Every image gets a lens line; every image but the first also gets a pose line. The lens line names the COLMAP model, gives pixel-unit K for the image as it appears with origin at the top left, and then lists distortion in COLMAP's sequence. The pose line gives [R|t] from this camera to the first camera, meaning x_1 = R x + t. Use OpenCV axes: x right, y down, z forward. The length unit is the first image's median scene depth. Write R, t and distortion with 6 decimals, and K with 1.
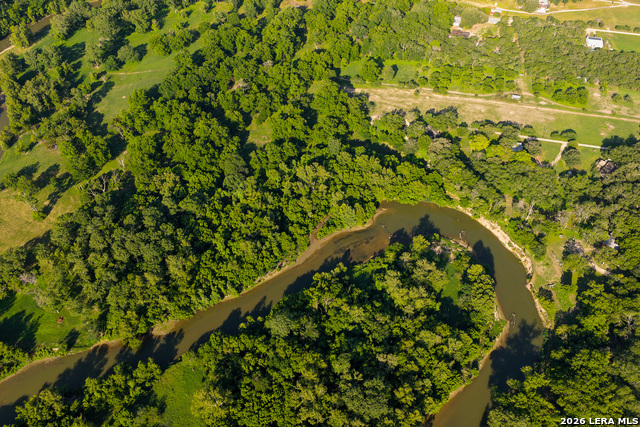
lens RADIAL K [[532.0, 0, 322.1], [0, 532.0, 211.9], [0, 0, 1]] dist [-0.011452, 0.037064]
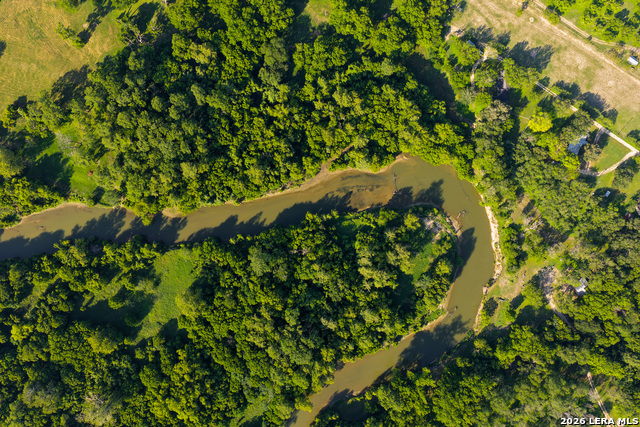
lens RADIAL K [[532.0, 0, 320.6], [0, 532.0, 211.4], [0, 0, 1]] dist [-0.011452, 0.037064]
pose [[0.930539, 0.366174, 0.003786, 0.004249], [-0.277685, 0.698852, 0.659164, -0.632658], [0.238722, -0.614429, 0.751990, 0.186449]]
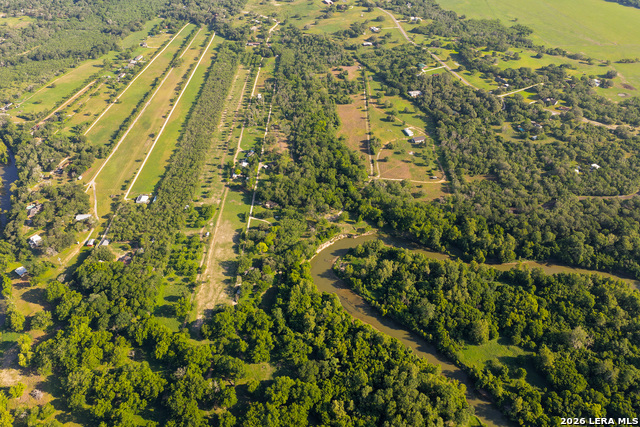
lens RADIAL K [[532.0, 0, 322.0], [0, 532.0, 213.6], [0, 0, 1]] dist [-0.011452, 0.037064]
pose [[-0.208404, -0.595000, 0.776236, -1.133180], [0.740121, 0.422890, 0.522861, -1.079103], [-0.639365, 0.683475, 0.352240, 0.318852]]
